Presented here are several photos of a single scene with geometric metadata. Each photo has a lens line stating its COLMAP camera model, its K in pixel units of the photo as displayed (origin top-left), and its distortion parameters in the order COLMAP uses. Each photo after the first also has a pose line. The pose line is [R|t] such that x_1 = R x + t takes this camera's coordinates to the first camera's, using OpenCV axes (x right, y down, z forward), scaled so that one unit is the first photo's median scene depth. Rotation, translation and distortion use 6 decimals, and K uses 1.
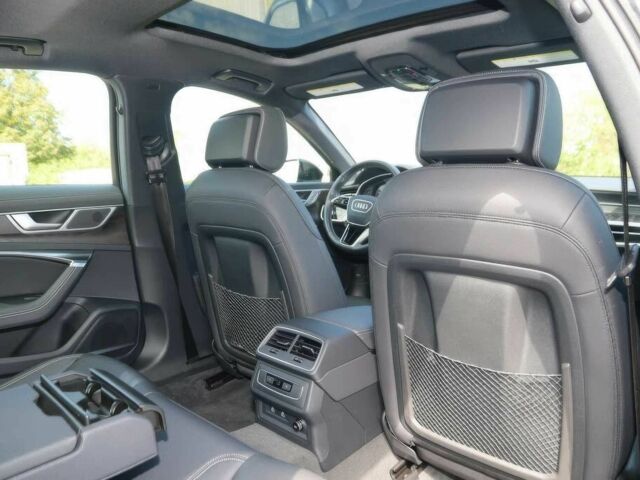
lens RADIAL K [[480.3, 0, 320.0], [0, 480.3, 240.0], [0, 0, 1]] dist [-0.108249, 0.051867]
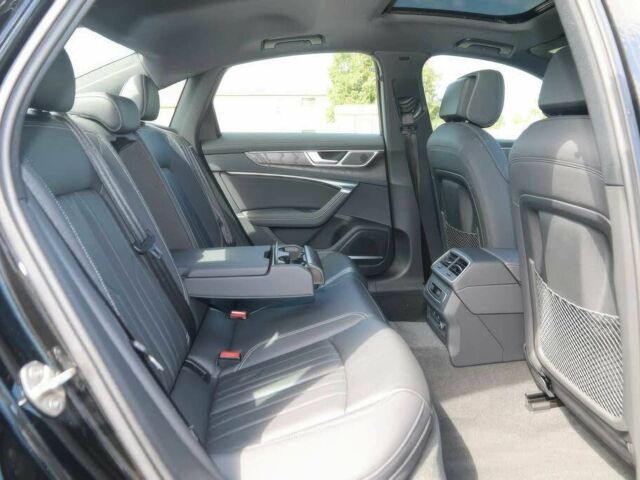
lens RADIAL K [[480.3, 0, 320.0], [0, 480.3, 240.0], [0, 0, 1]] dist [-0.108249, 0.051867]
pose [[0.744045, 0.154632, -0.649989, 0.398318], [-0.102476, 0.987750, 0.117681, 0.038192], [0.660223, -0.020952, 0.750777, -0.137713]]
